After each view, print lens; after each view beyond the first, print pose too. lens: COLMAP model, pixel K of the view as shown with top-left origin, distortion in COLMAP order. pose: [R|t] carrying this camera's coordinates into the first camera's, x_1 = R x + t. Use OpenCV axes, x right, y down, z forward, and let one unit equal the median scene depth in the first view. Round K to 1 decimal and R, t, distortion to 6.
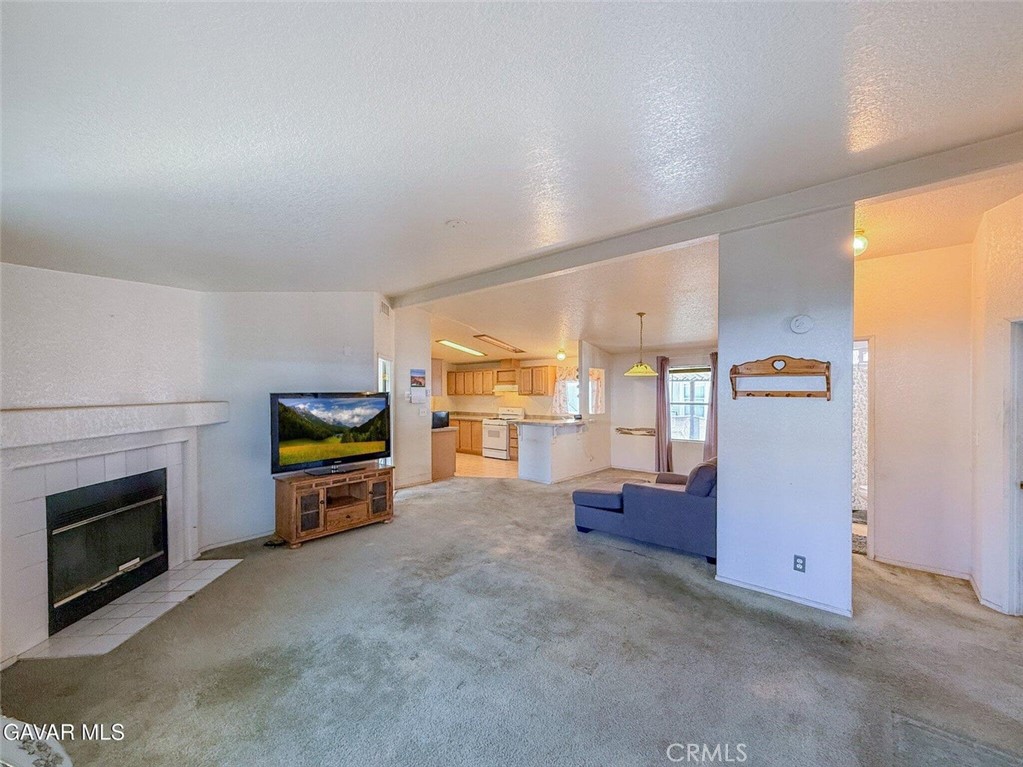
lens RADIAL K [[412.8, 0, 516.4], [0, 412.8, 388.0], [0, 0, 1]] dist [0.002037, -0.000025]
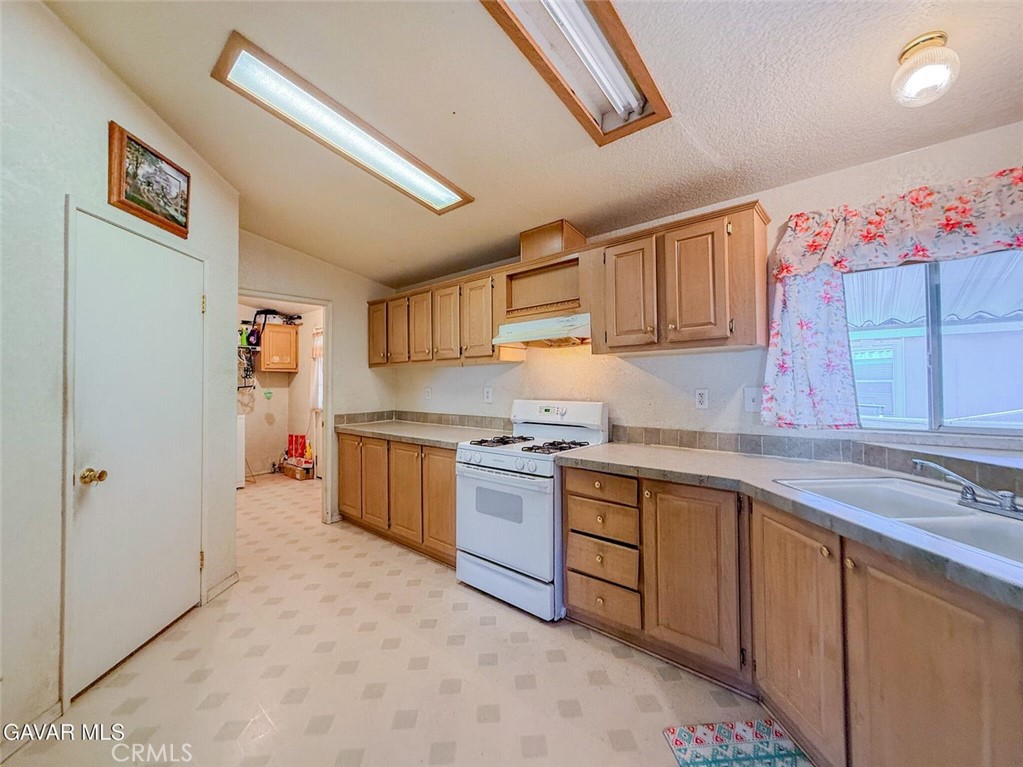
lens RADIAL K [[400.8, 0, 517.3], [0, 400.8, 378.3], [0, 0, 1]] dist [-0.001061, -0.000017]
pose [[0.999939, -0.002310, 0.010832, -0.043254], [0.002379, 0.999977, -0.006389, 0.033949], [-0.010817, 0.006415, 0.999921, 0.719569]]
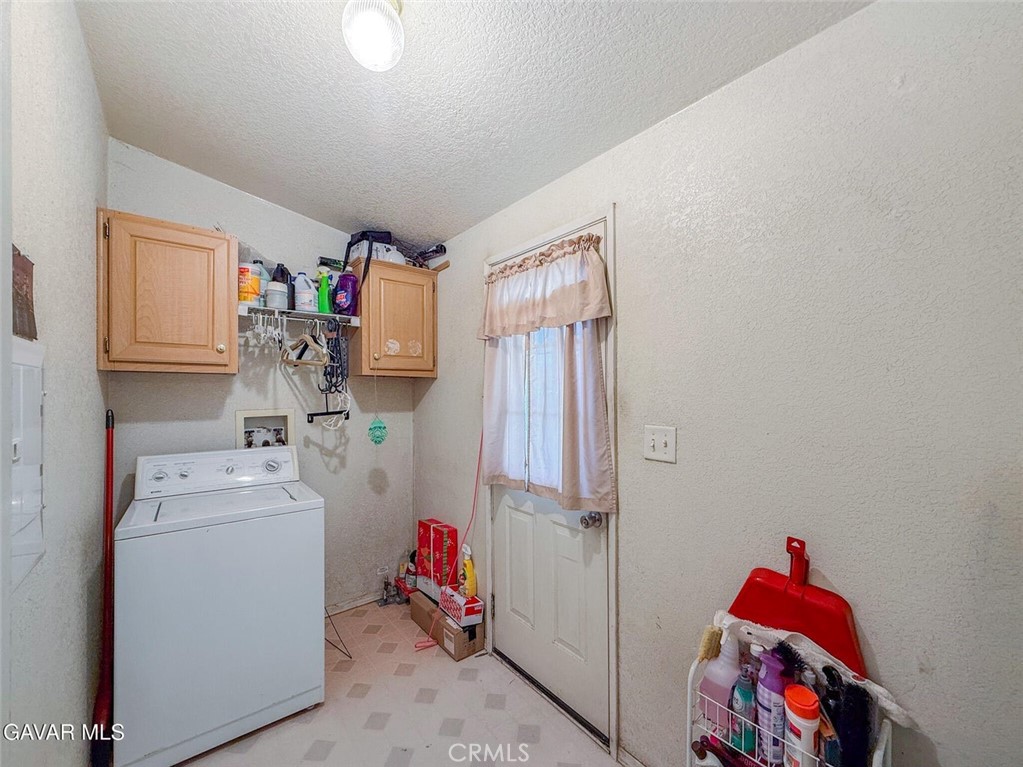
lens RADIAL K [[412.8, 0, 513.1], [0, 412.8, 391.2], [0, 0, 1]] dist [0.002037, -0.000025]
pose [[0.982183, -0.000418, -0.187926, -0.212672], [0.001127, 0.999993, 0.003666, 0.029342], [0.187923, -0.003813, 0.982176, 0.984469]]
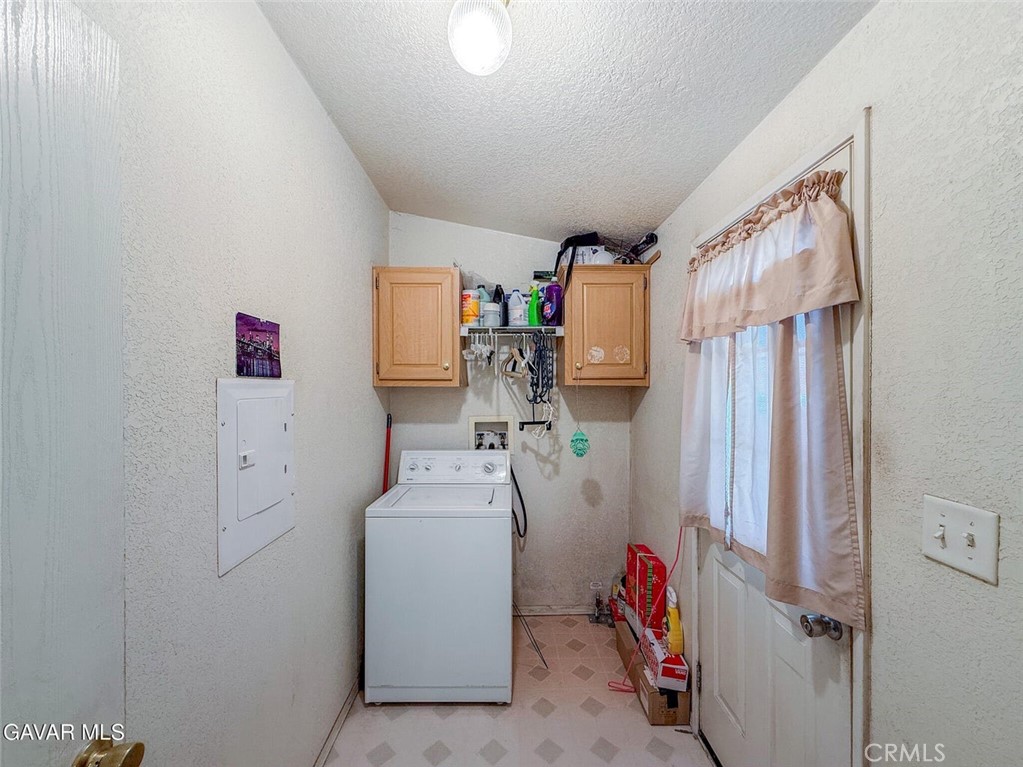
lens RADIAL K [[412.8, 0, 512.4], [0, 412.8, 391.0], [0, 0, 1]] dist [0.002037, -0.000025]
pose [[0.661616, 0.009914, -0.749777, -0.192858], [0.002577, 0.999877, 0.015495, 0.022334], [0.749838, -0.012184, 0.661509, 1.015299]]
